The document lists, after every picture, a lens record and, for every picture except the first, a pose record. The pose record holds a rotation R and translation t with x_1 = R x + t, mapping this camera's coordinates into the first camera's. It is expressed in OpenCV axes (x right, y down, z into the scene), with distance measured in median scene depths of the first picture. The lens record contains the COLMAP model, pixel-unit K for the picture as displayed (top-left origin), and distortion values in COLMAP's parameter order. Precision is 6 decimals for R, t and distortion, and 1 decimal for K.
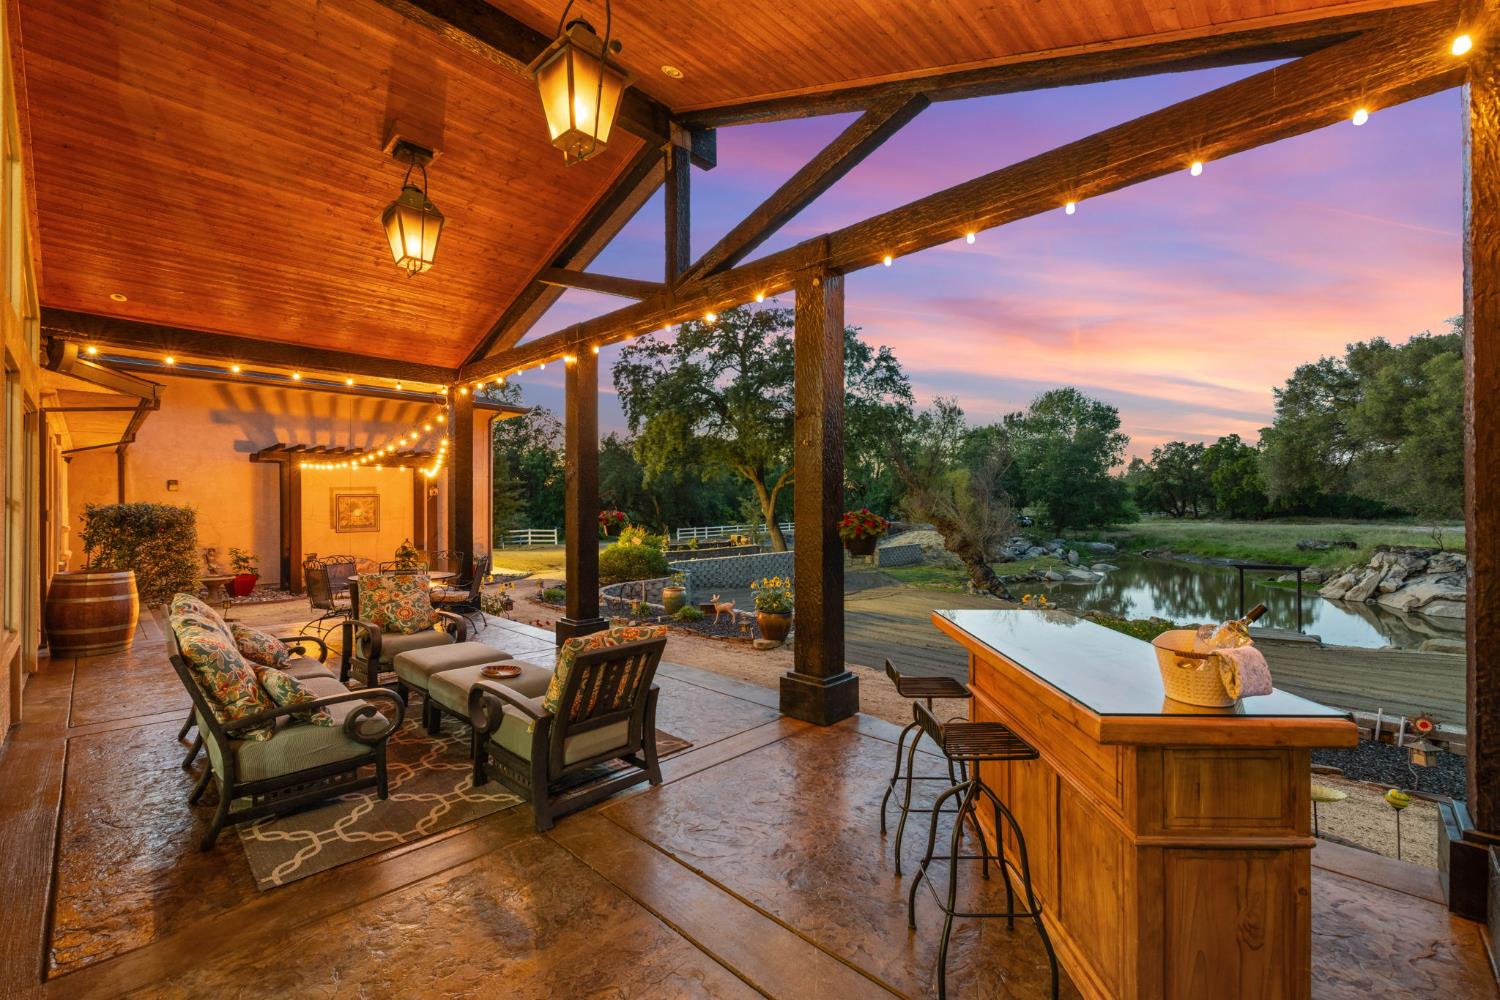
lens RADIAL K [[635.0, 0, 750.0], [0, 635.0, 500.0], [0, 0, 1]] dist [0.000550, -0.000295]
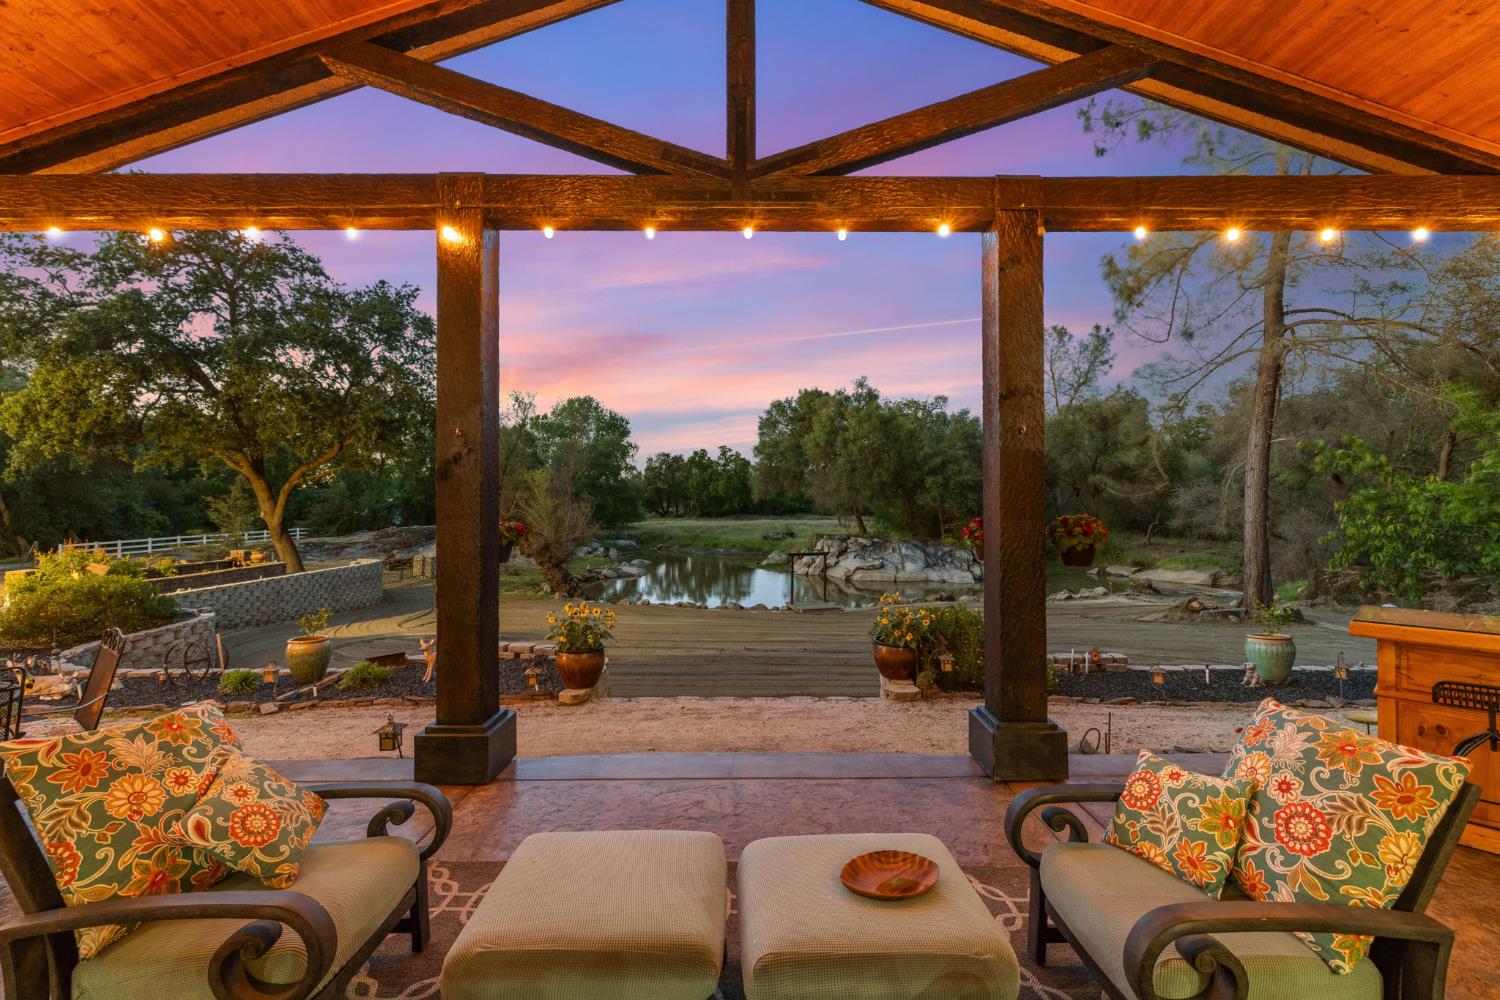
lens RADIAL K [[635.0, 0, 750.0], [0, 635.0, 500.0], [0, 0, 1]] dist [0.000550, -0.000295]
pose [[0.716802, 0.003822, 0.697267, -0.090500], [-0.002409, 0.999993, -0.003005, 0.000070], [-0.697273, 0.000475, 0.716806, 0.084358]]
